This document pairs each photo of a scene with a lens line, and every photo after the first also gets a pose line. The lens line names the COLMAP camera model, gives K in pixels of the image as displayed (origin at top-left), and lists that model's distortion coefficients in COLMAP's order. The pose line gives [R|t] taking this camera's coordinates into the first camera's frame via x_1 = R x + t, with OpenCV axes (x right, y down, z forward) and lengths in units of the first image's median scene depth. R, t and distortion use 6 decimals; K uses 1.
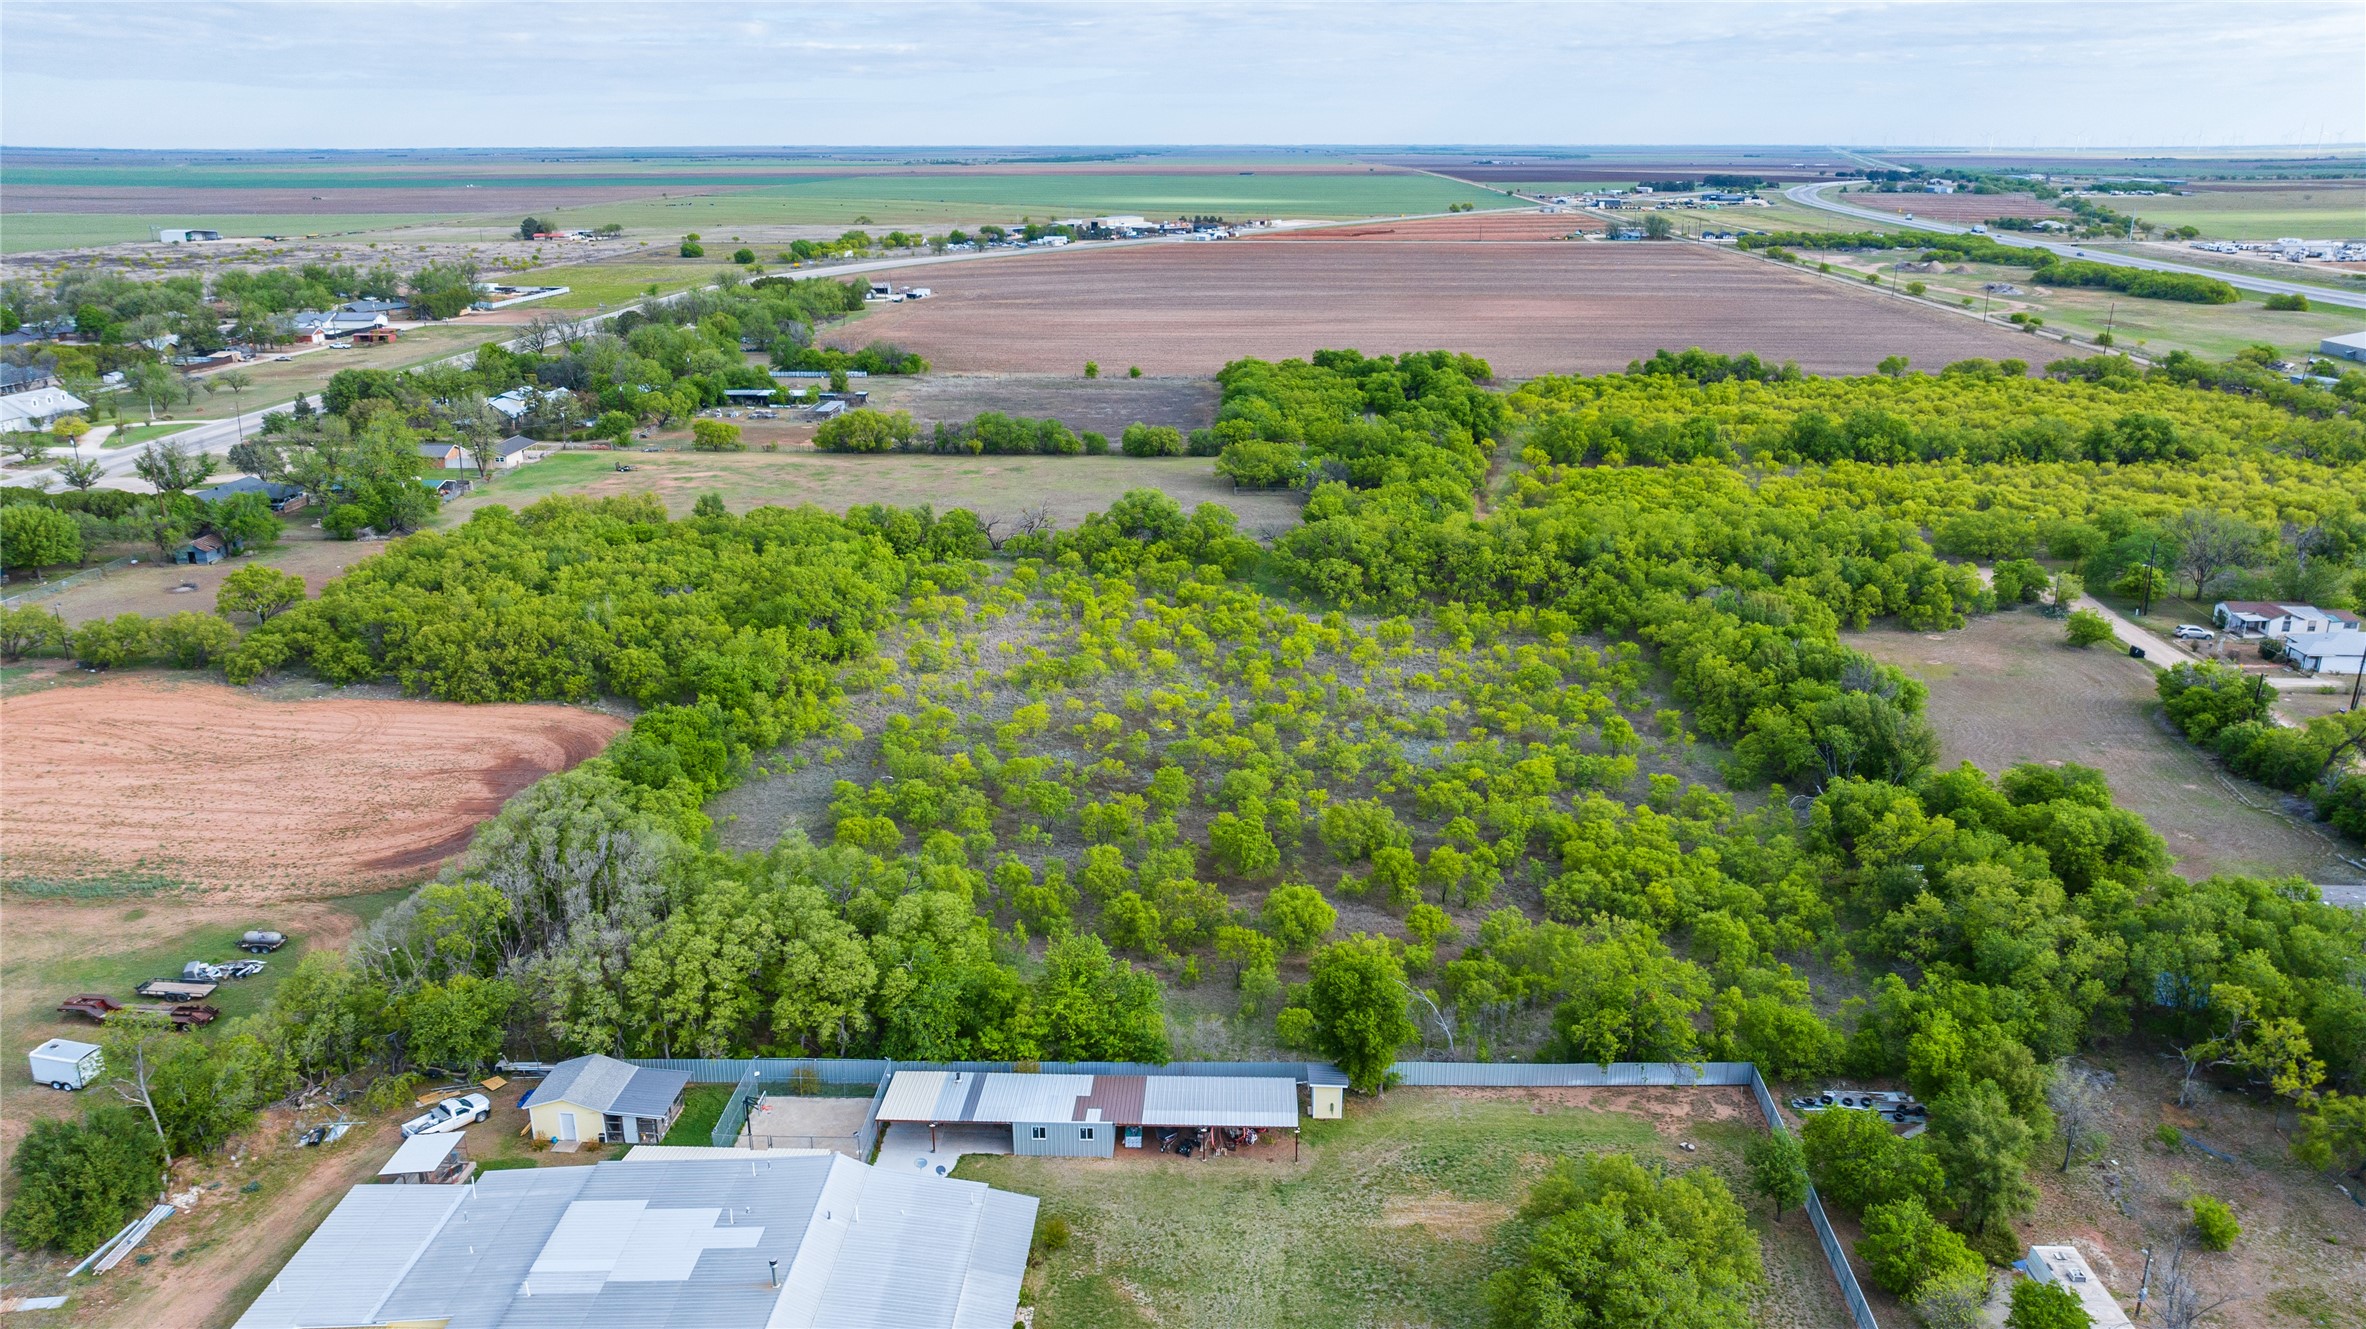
lens RADIAL K [[1666.7, 0, 1185.0], [0, 1666.7, 704.4], [0, 0, 1]] dist [-0.026472, 0.019402]
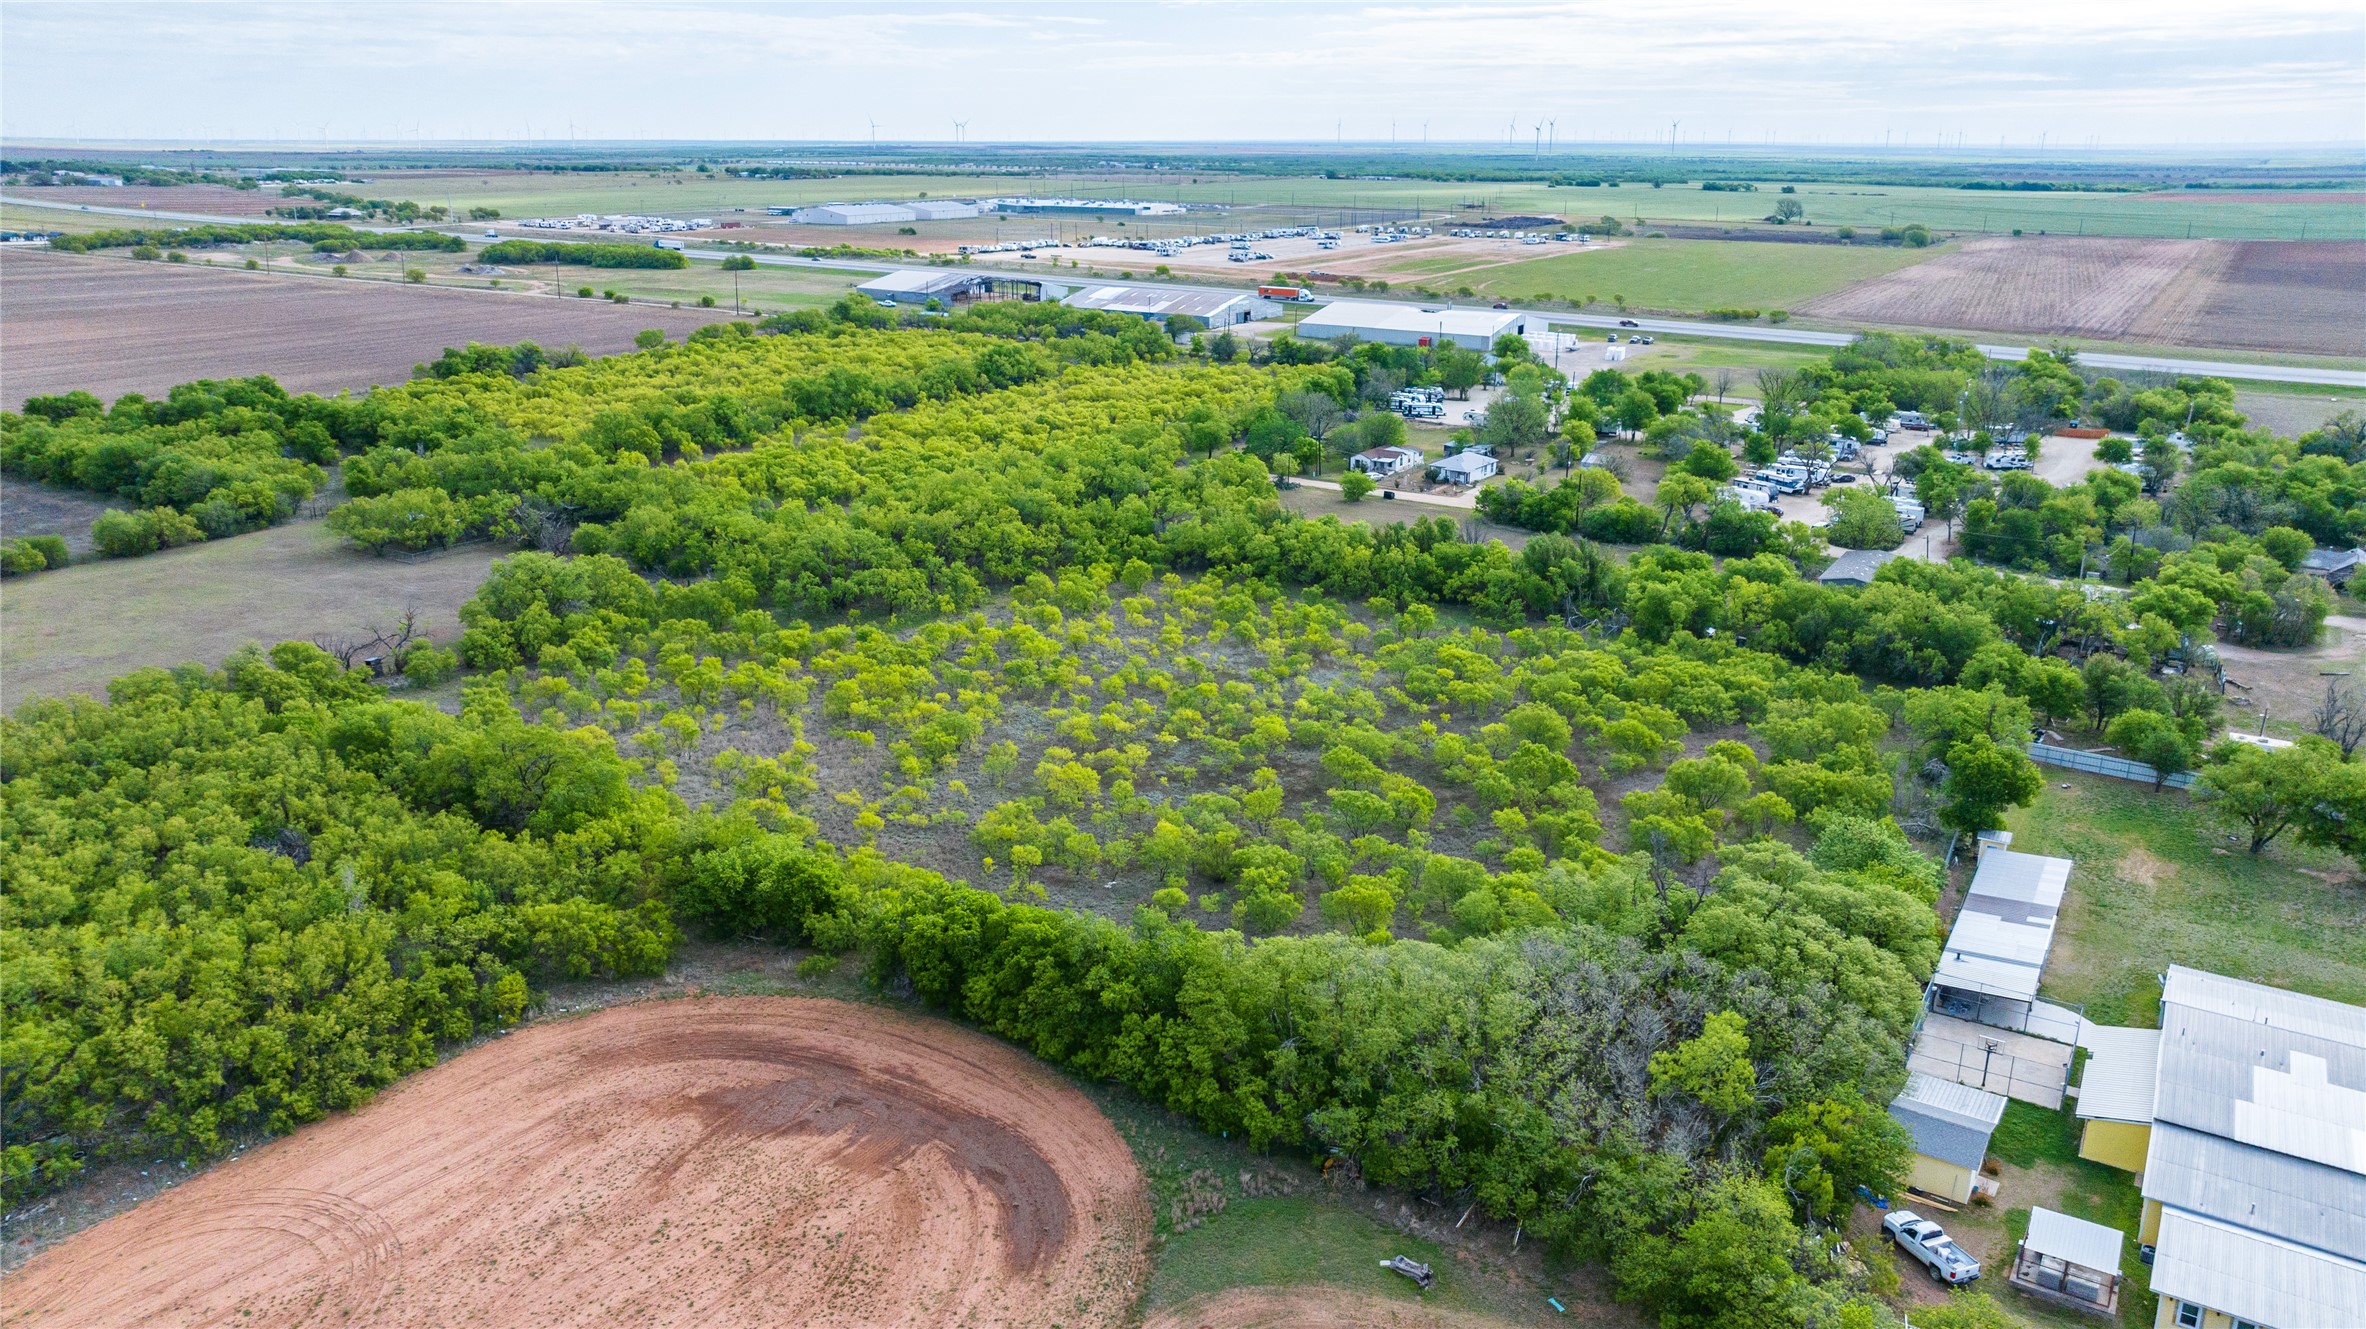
lens RADIAL K [[1666.7, 0, 1185.0], [0, 1666.7, 704.4], [0, 0, 1]] dist [-0.026472, 0.019402]
pose [[0.494435, -0.277088, 0.823866, -0.135989], [0.275426, 0.948930, 0.153856, -0.025515], [-0.824423, 0.150842, 0.545502, 0.091078]]
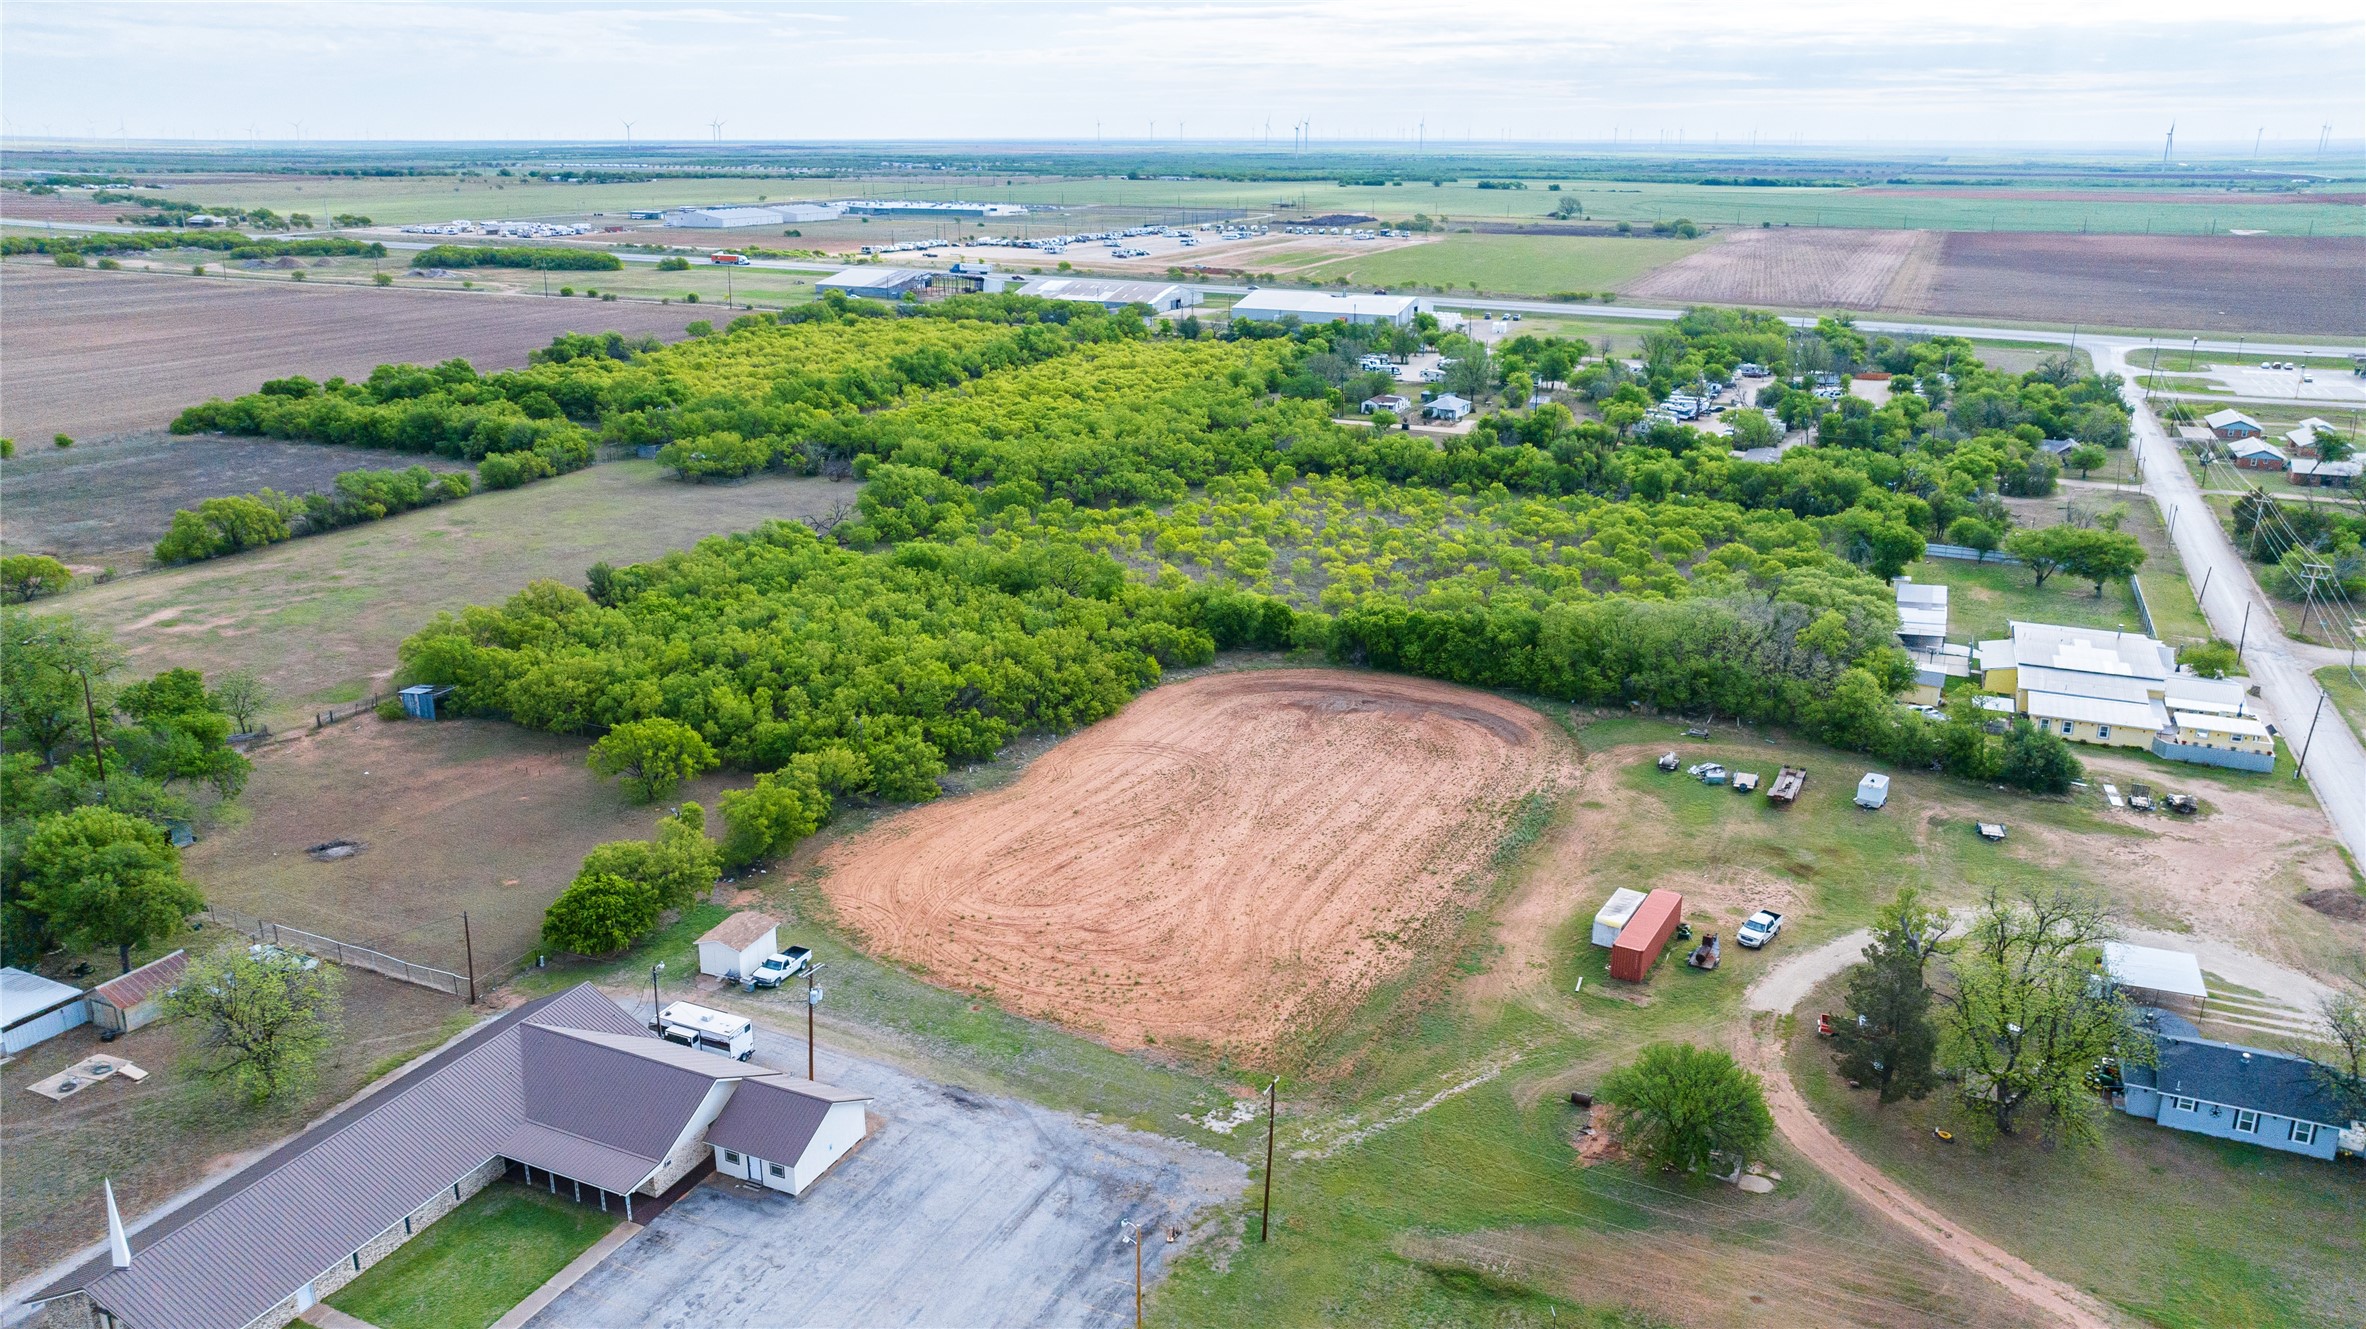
lens RADIAL K [[1666.7, 0, 1185.0], [0, 1666.7, 704.4], [0, 0, 1]] dist [-0.026472, 0.019402]
pose [[0.363601, -0.298712, 0.882364, -0.248571], [0.296374, 0.935072, 0.194427, -0.035800], [-0.883152, 0.190816, 0.428524, 0.104673]]
